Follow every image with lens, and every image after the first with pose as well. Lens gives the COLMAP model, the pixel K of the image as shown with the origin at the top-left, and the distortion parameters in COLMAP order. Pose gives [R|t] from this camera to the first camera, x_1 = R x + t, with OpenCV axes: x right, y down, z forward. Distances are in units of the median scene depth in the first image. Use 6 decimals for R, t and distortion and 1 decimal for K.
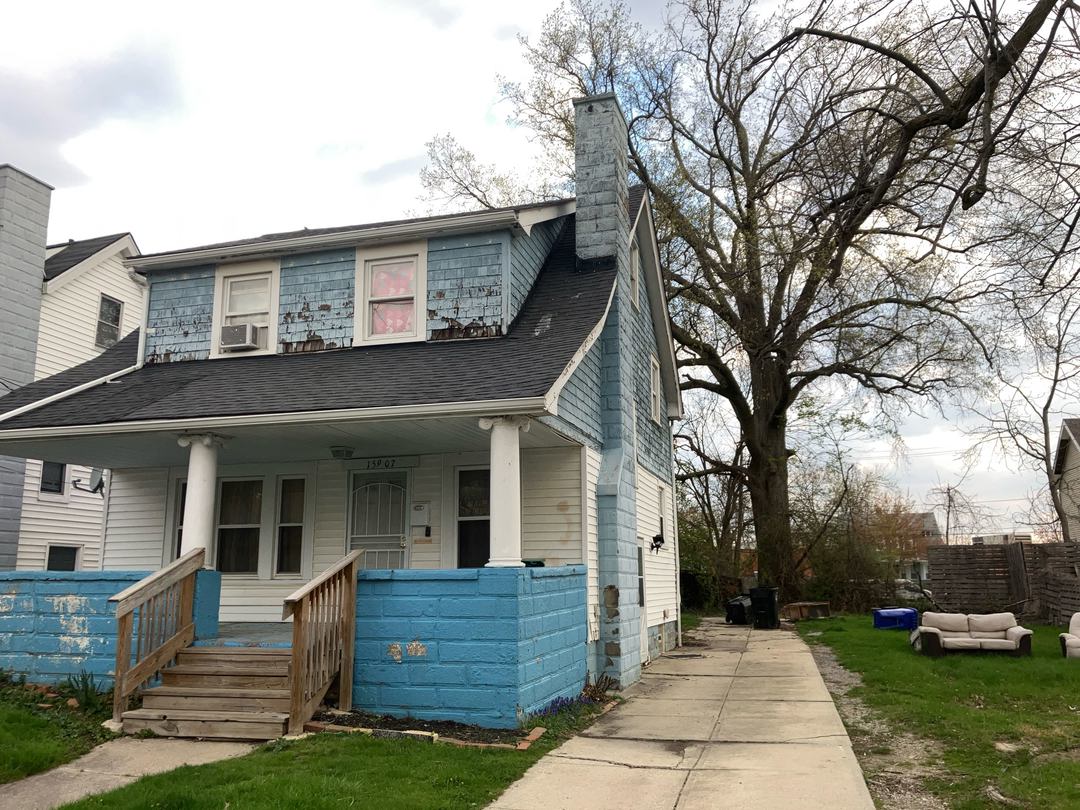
lens RADIAL K [[761.2, 0, 540.6], [0, 761.2, 472.2], [0, 0, 1]] dist [0.033242, -0.039143]
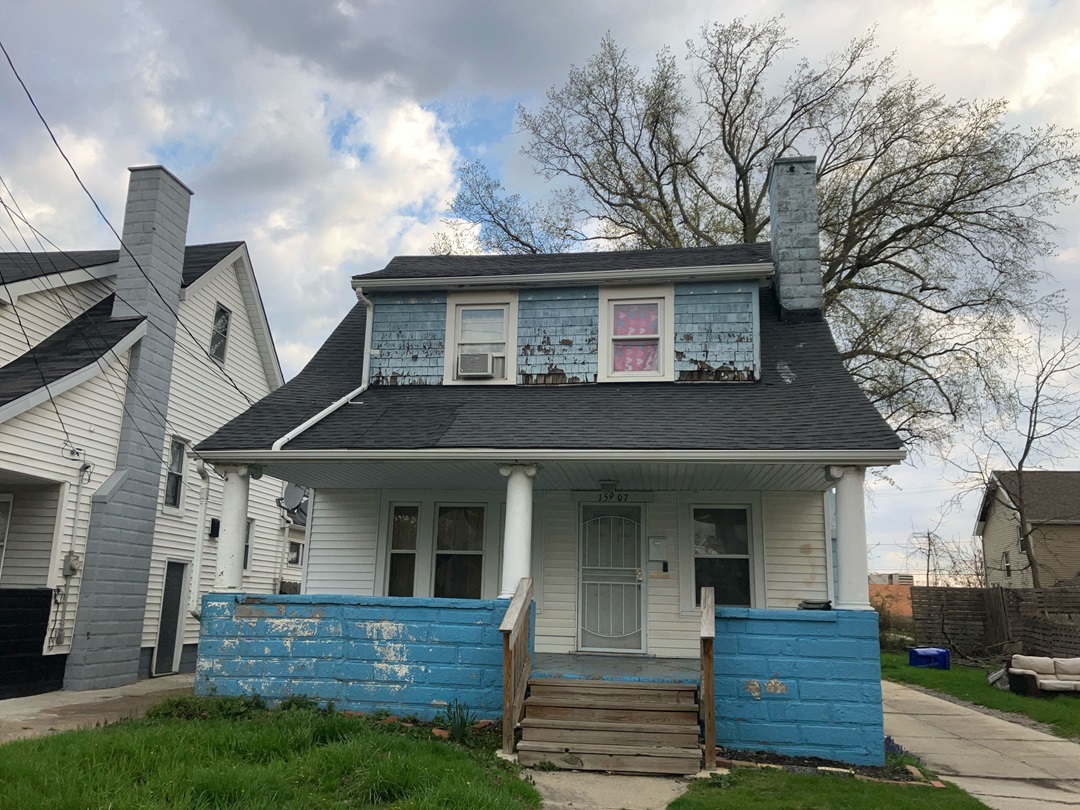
lens RADIAL K [[761.2, 0, 540.6], [0, 761.2, 472.2], [0, 0, 1]] dist [0.033242, -0.039143]
pose [[0.993674, 0.049488, 0.100808, -0.413385], [-0.046208, 0.998332, -0.034622, -0.005151], [-0.102353, 0.029745, 0.994303, -0.003329]]
